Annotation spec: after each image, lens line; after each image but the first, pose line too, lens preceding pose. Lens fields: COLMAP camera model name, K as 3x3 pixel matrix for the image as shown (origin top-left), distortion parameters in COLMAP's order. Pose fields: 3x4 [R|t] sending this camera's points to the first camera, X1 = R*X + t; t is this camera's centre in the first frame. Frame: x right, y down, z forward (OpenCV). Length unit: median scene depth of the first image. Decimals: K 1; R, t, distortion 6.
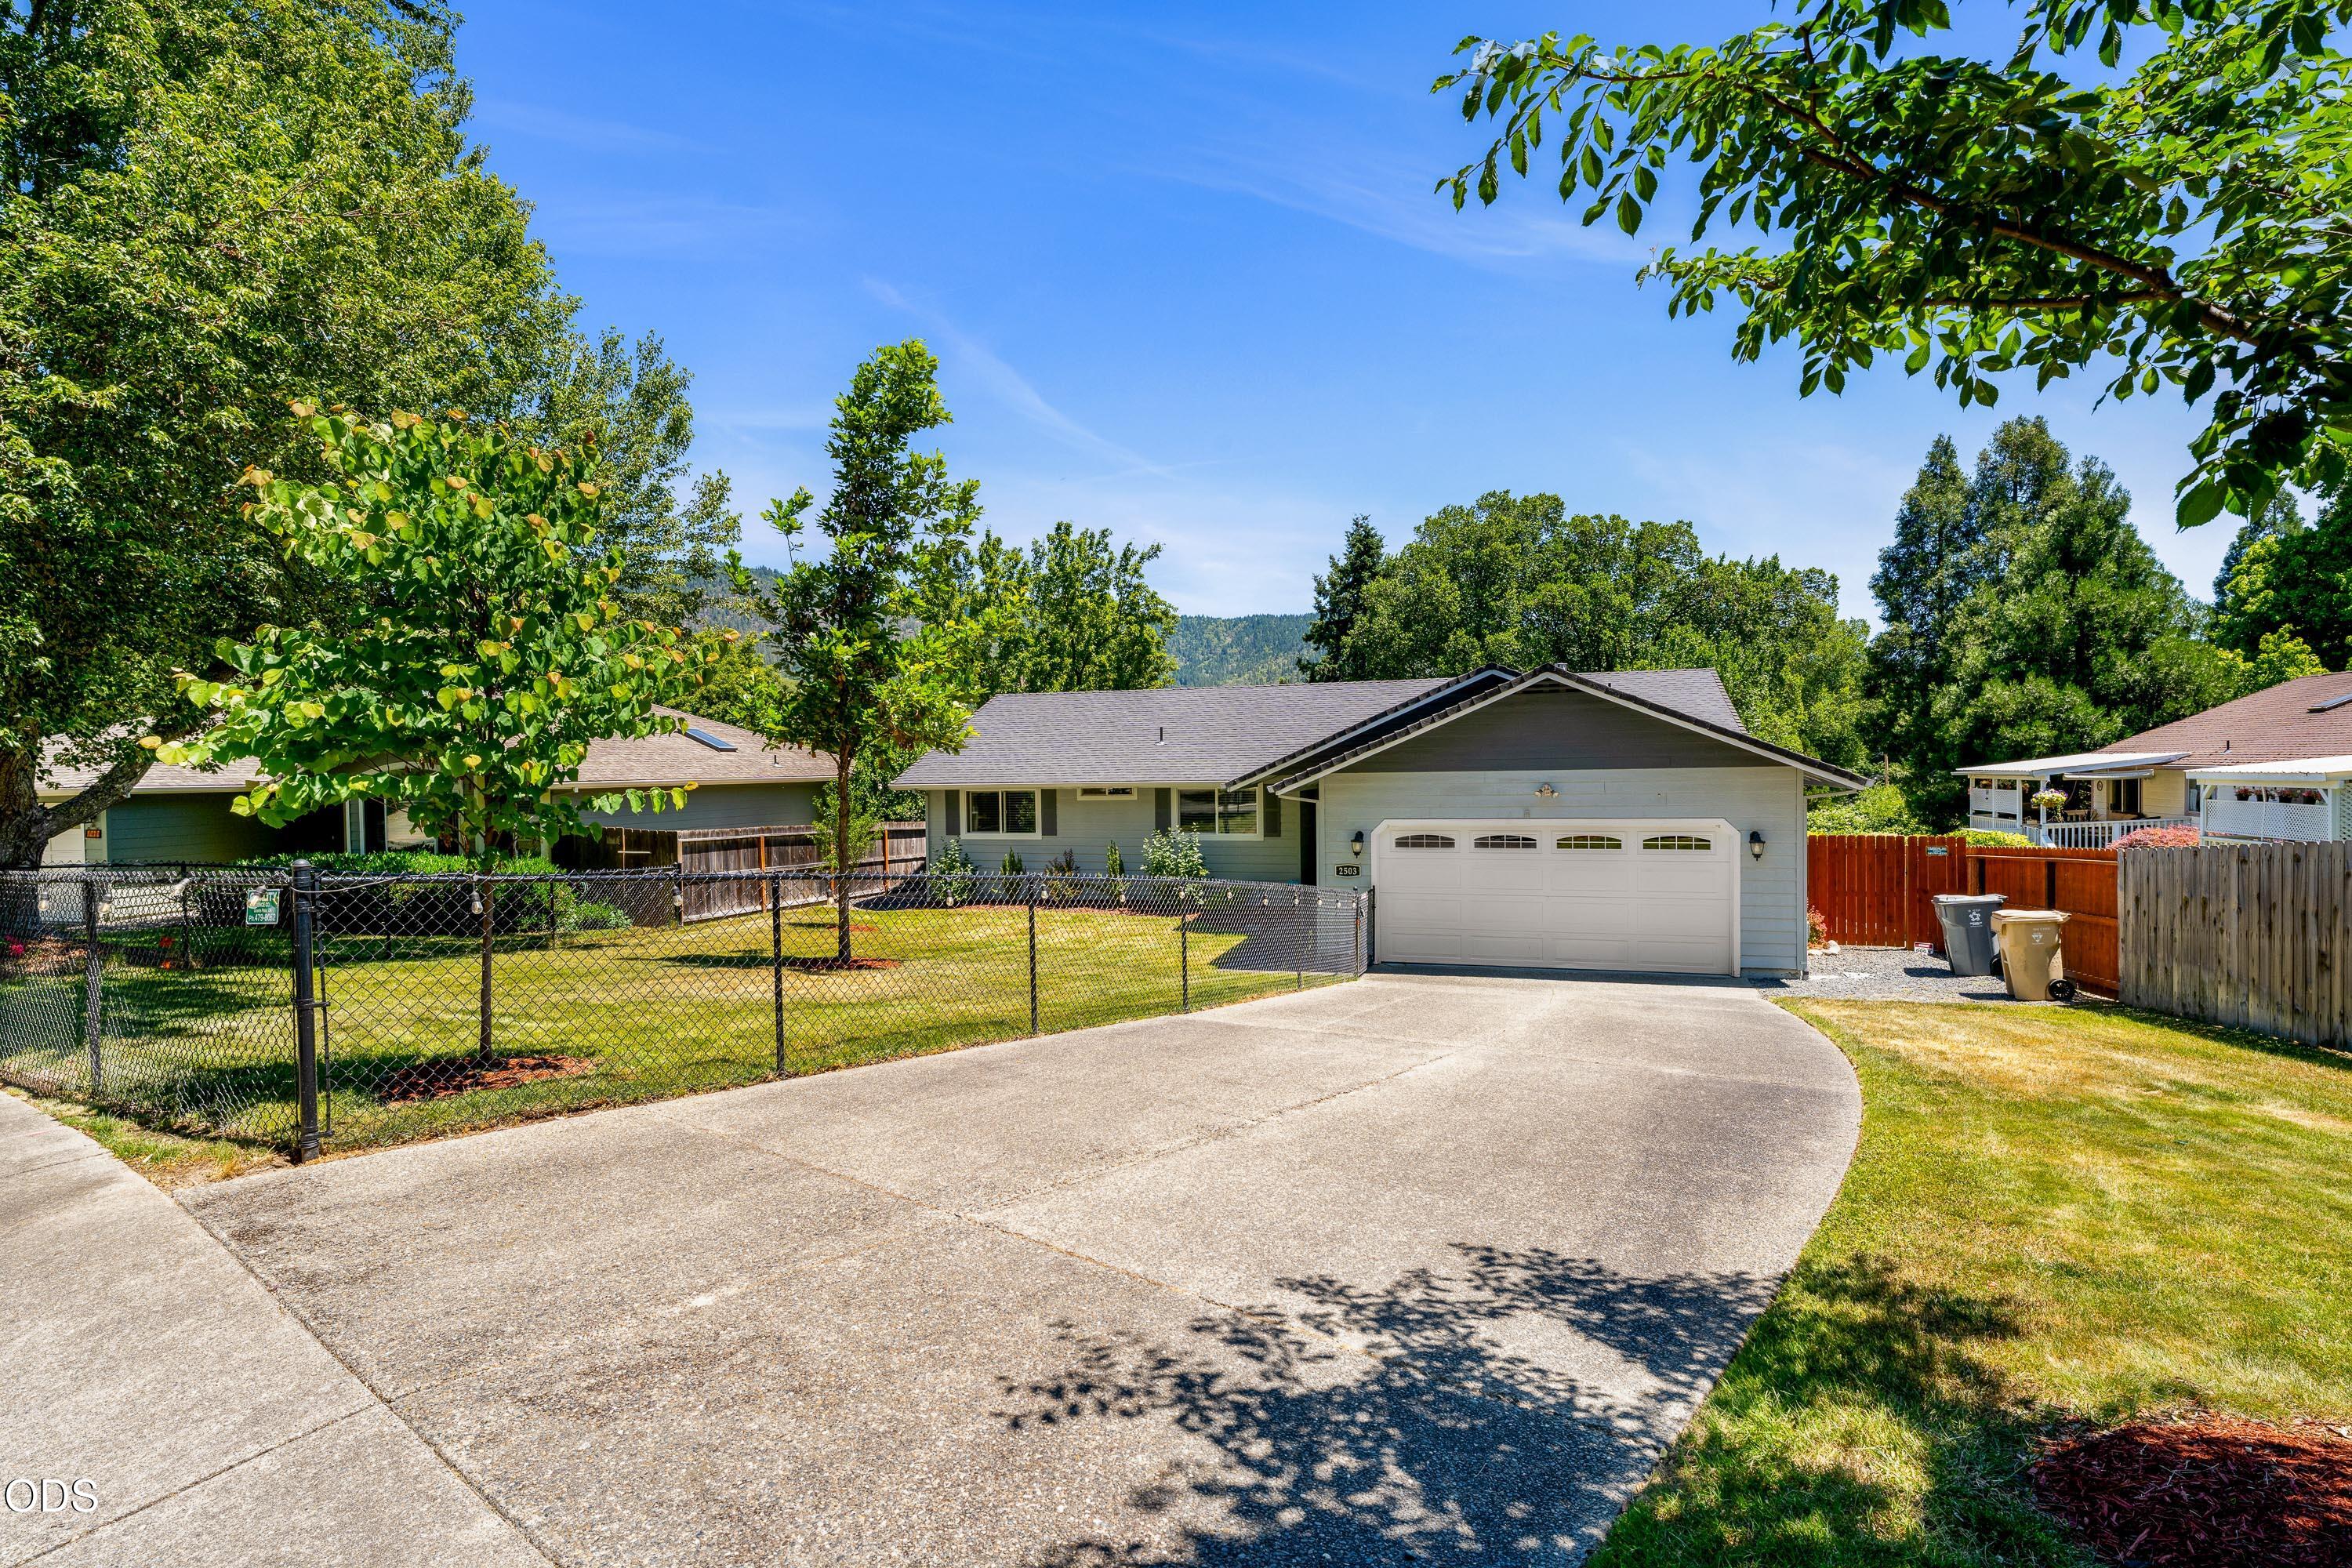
lens RADIAL K [[1099.9, 0, 1173.8], [0, 1099.9, 788.7], [0, 0, 1]] dist [-0.003888, -0.000219]
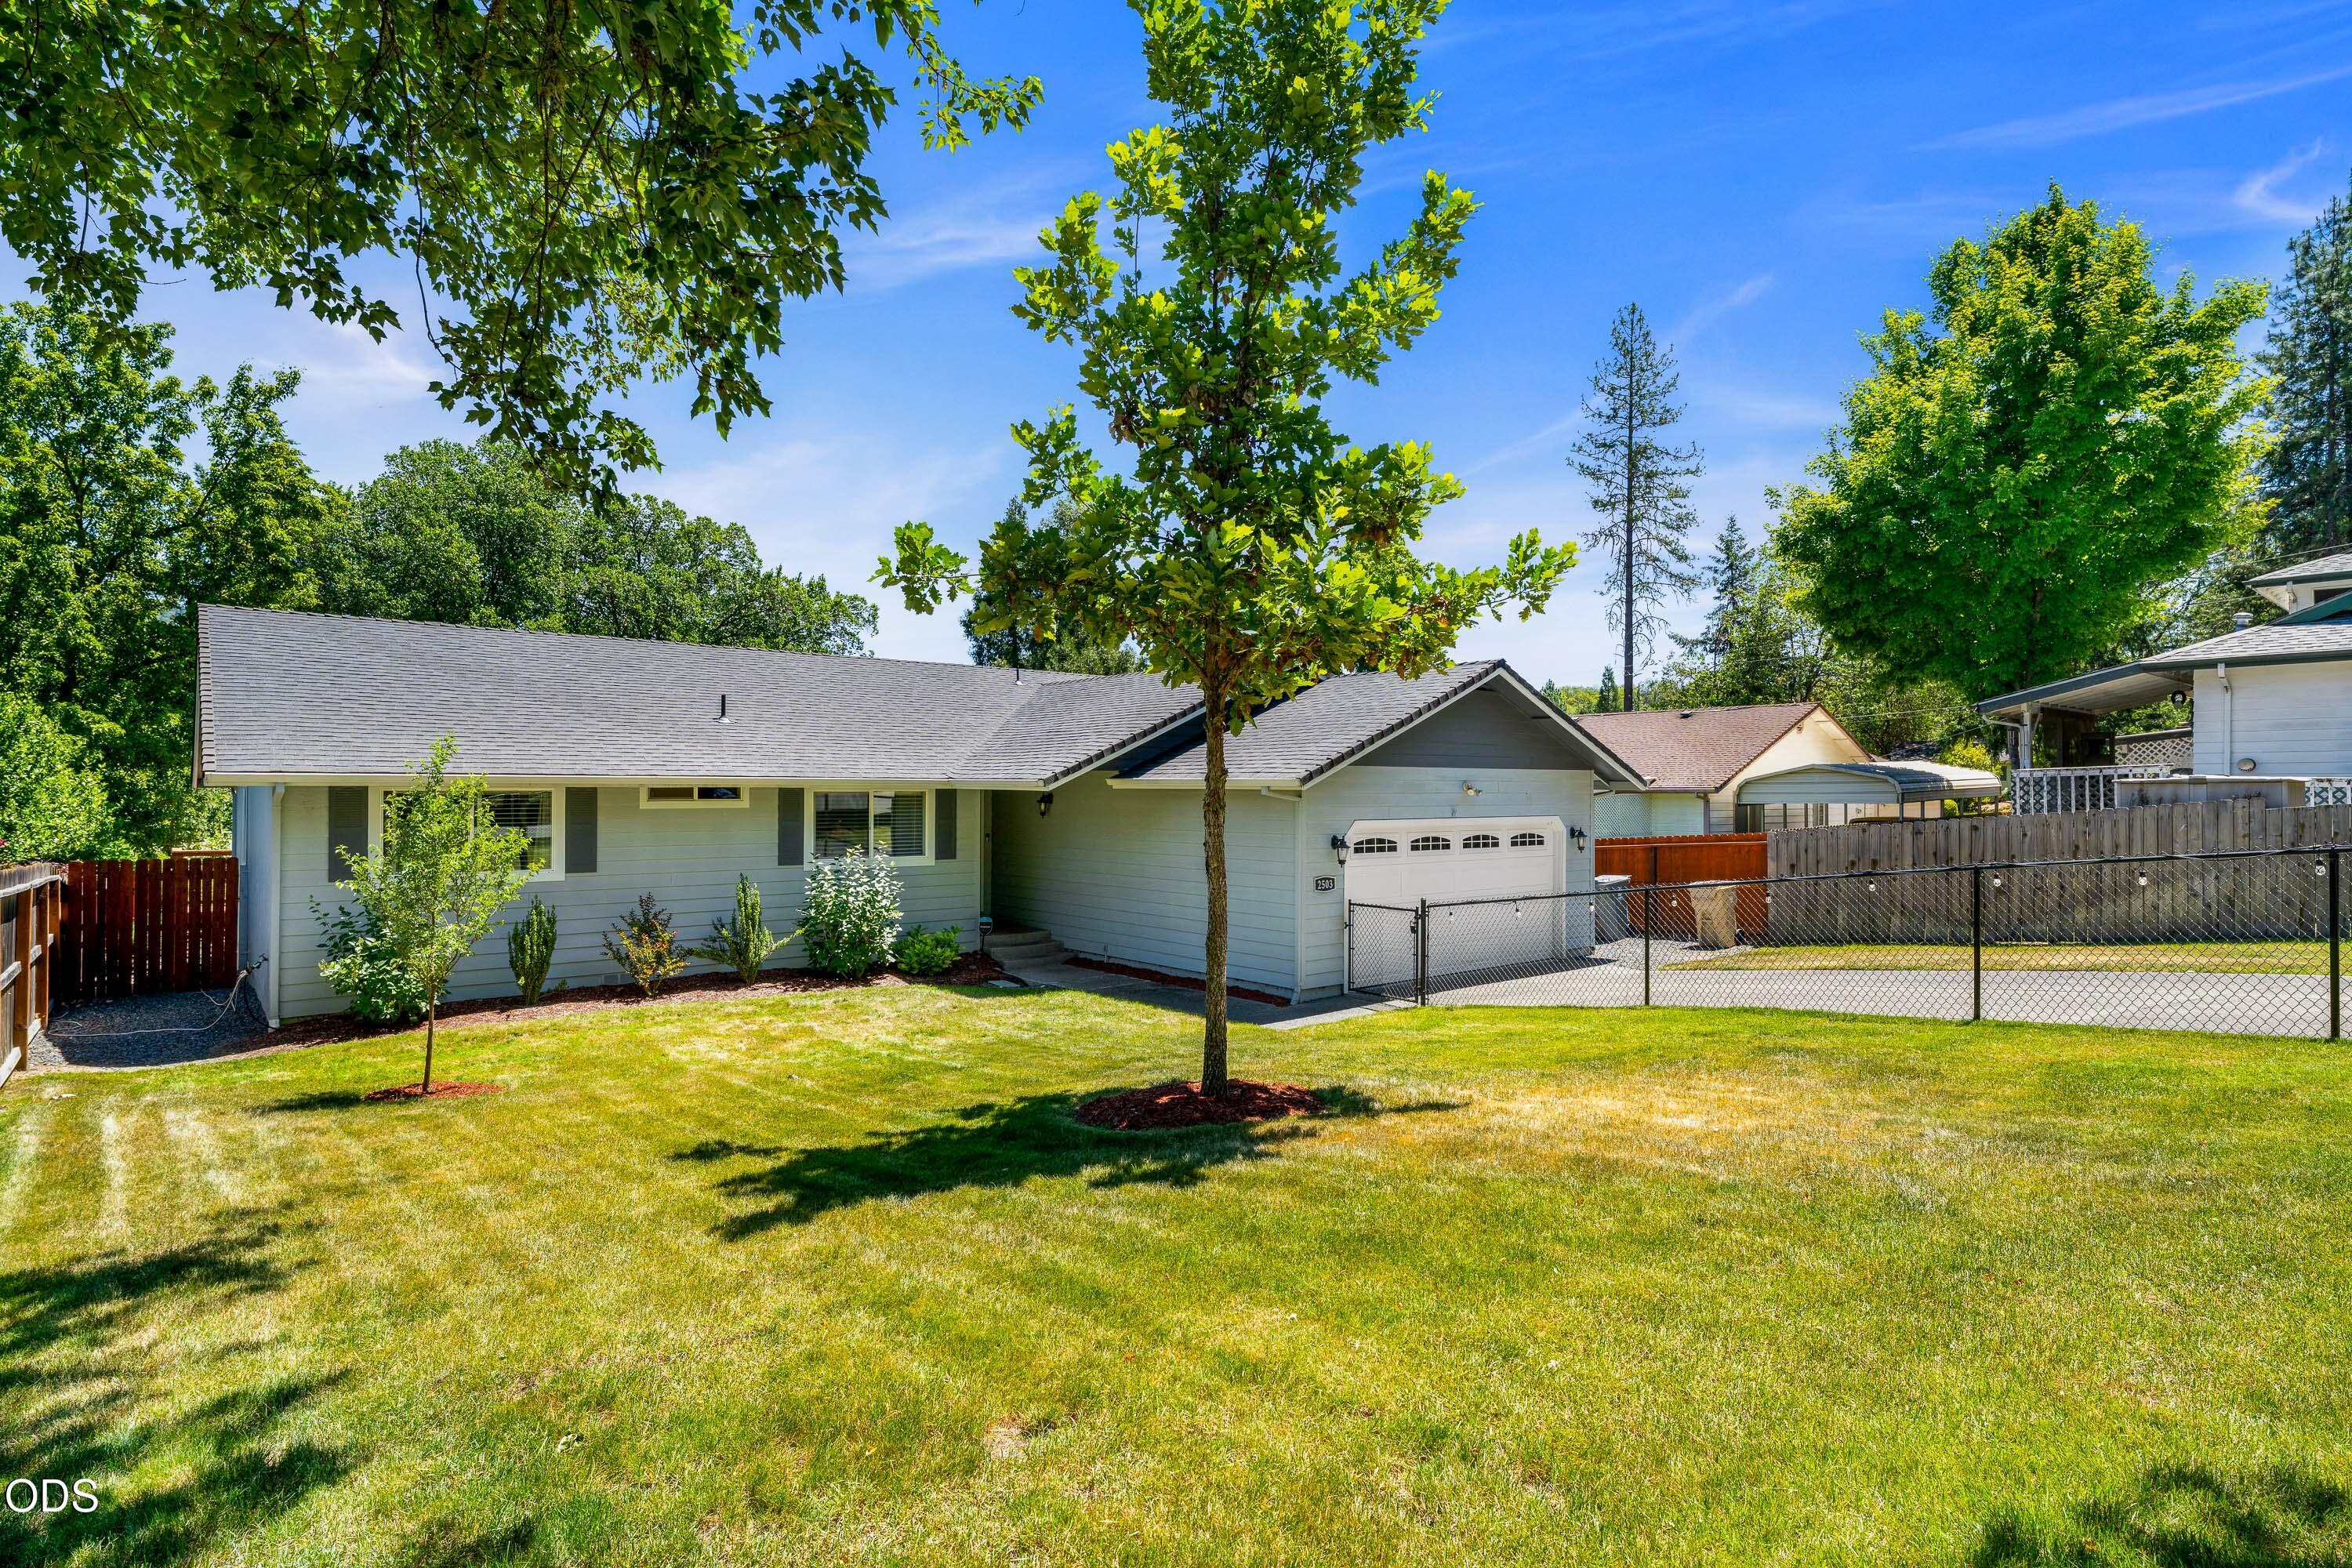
lens RADIAL K [[1189.4, 0, 1174.4], [0, 1189.4, 800.1], [0, 0, 1]] dist [0.002793, 0.001506]
pose [[0.550293, 0.010992, 0.834899, -0.456301], [0.006347, 0.999829, -0.017347, 0.018863], [-0.834948, 0.014845, 0.550129, 0.429128]]
